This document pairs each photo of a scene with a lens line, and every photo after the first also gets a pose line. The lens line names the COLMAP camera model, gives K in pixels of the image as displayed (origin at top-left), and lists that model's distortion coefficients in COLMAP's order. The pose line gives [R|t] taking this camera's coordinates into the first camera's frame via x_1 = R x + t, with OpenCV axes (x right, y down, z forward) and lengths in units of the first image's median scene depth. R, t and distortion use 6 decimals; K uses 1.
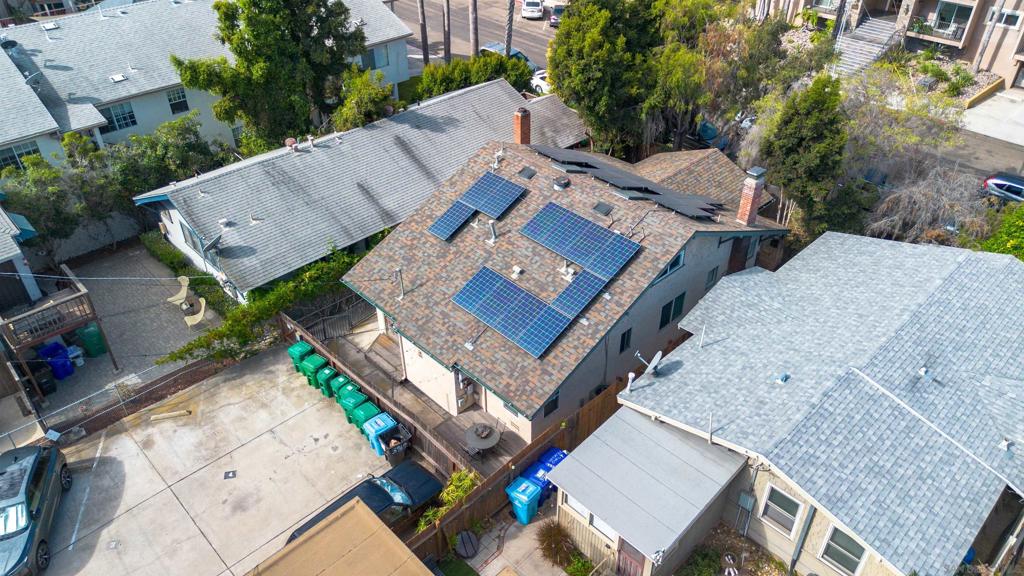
lens RADIAL K [[729.2, 0, 512.0], [0, 729.2, 288.0], [0, 0, 1]] dist [0.084086, -0.077238]
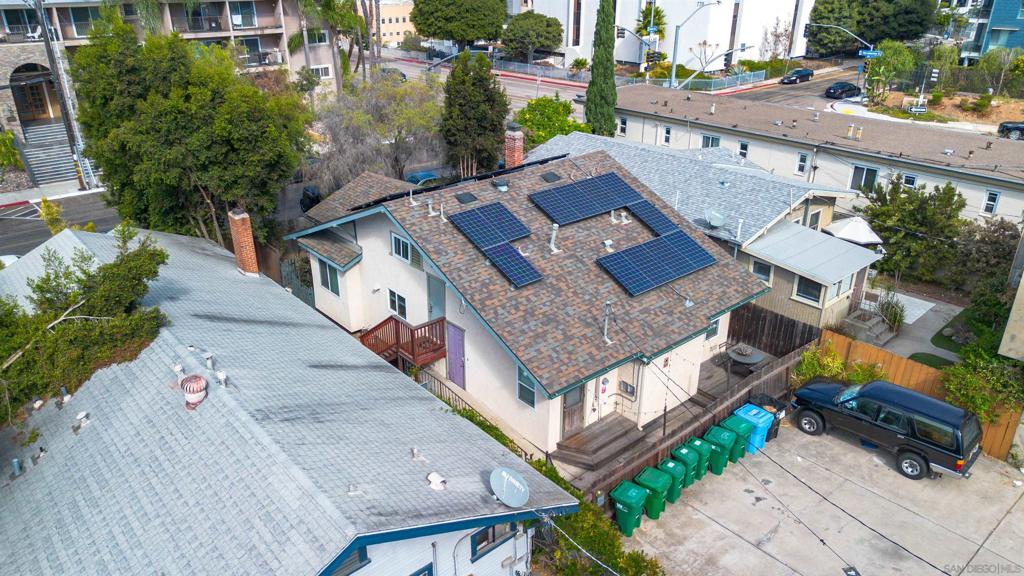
lens RADIAL K [[729.2, 0, 512.0], [0, 729.2, 288.0], [0, 0, 1]] dist [0.084086, -0.077238]
pose [[0.050621, -0.409214, 0.911033, -0.804626], [0.586735, 0.750370, 0.304446, -0.311550], [-0.808195, 0.519123, 0.278085, 0.792453]]
